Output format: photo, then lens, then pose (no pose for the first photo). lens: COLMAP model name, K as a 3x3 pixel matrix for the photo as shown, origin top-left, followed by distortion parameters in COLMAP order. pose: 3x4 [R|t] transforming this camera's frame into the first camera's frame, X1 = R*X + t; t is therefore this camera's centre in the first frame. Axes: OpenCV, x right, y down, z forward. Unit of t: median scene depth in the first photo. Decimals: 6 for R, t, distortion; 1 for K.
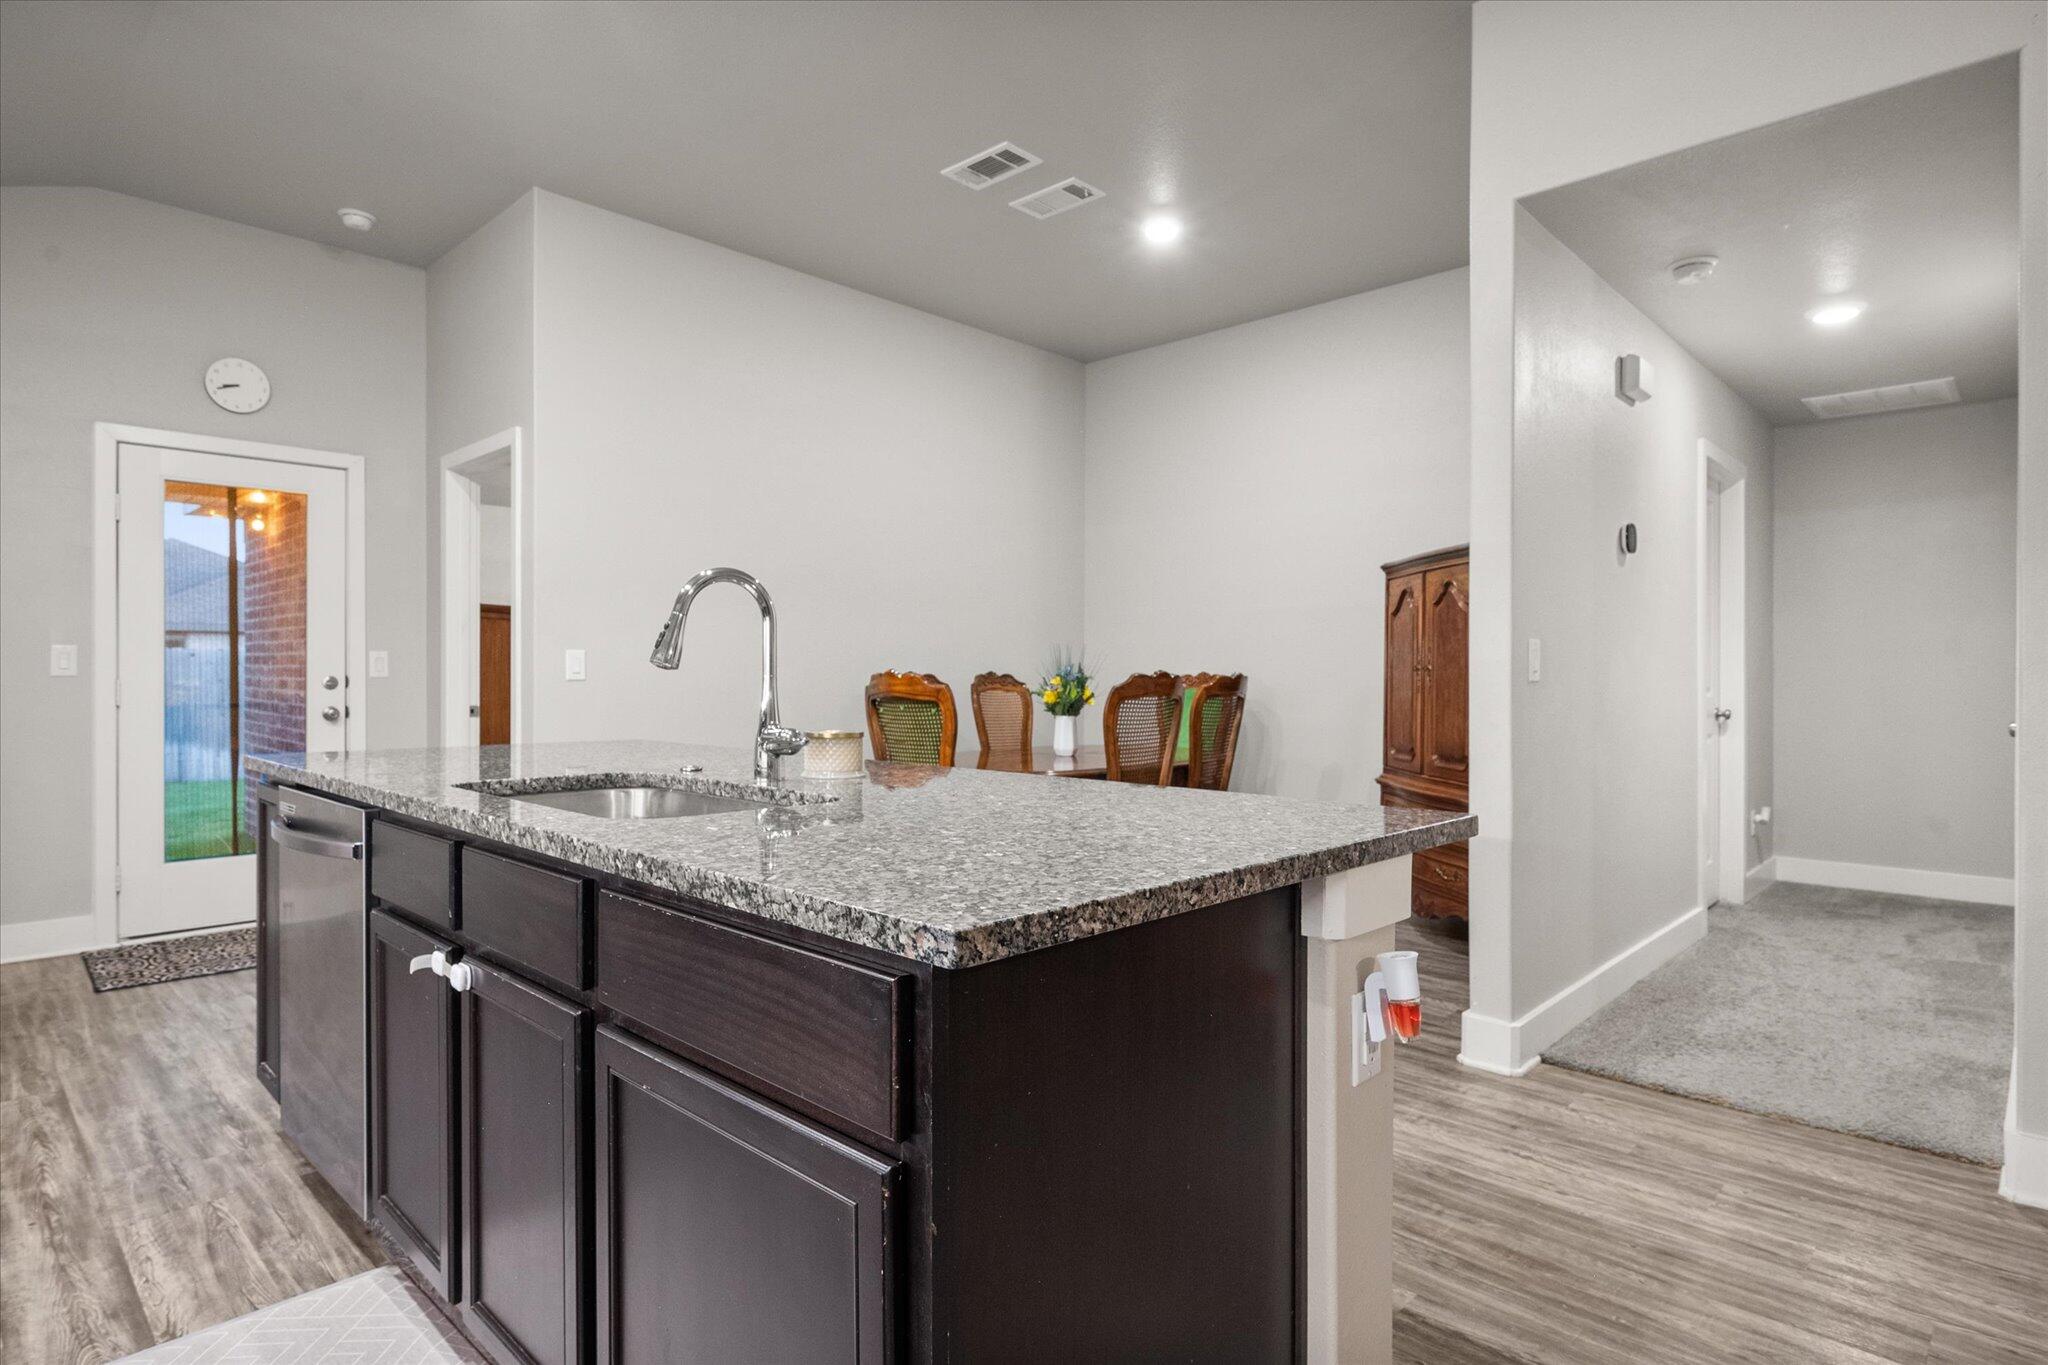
lens RADIAL K [[1076.2, 0, 1024.0], [0, 1076.2, 682.5], [0, 0, 1]] dist [-0.007419, -0.001033]
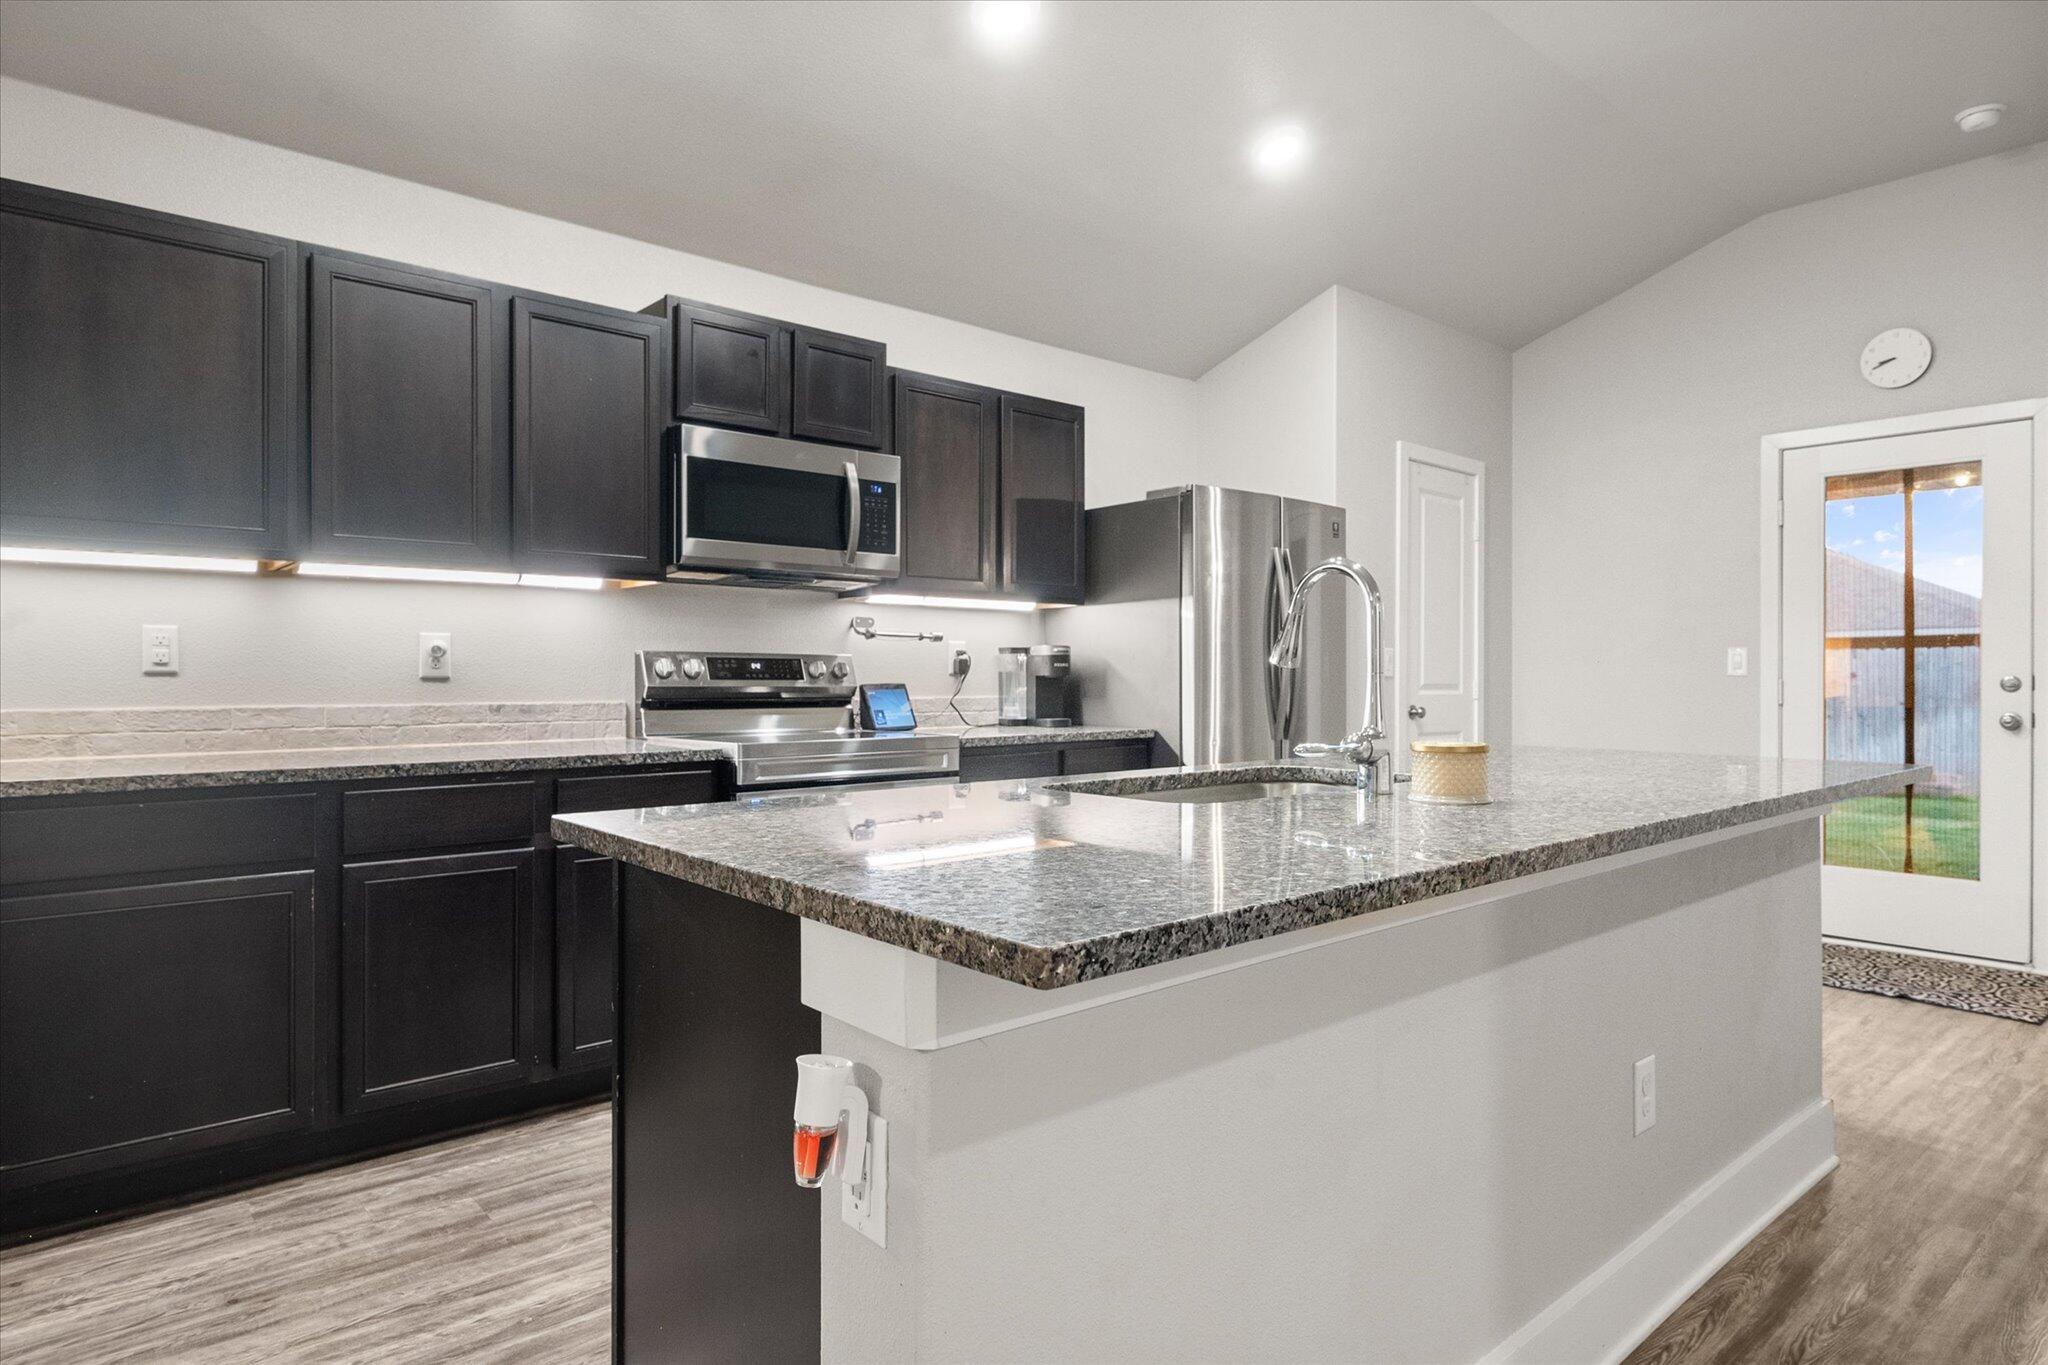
lens RADIAL K [[1162.4, 0, 1024.0], [0, 1162.4, 682.5], [0, 0, 1]] dist [-0.004717, -0.001356]
pose [[-0.082806, 0.002709, -0.996562, 0.317950], [-0.006208, 0.999975, 0.003234, 0.000634], [0.996546, 0.006455, -0.082787, 0.349154]]
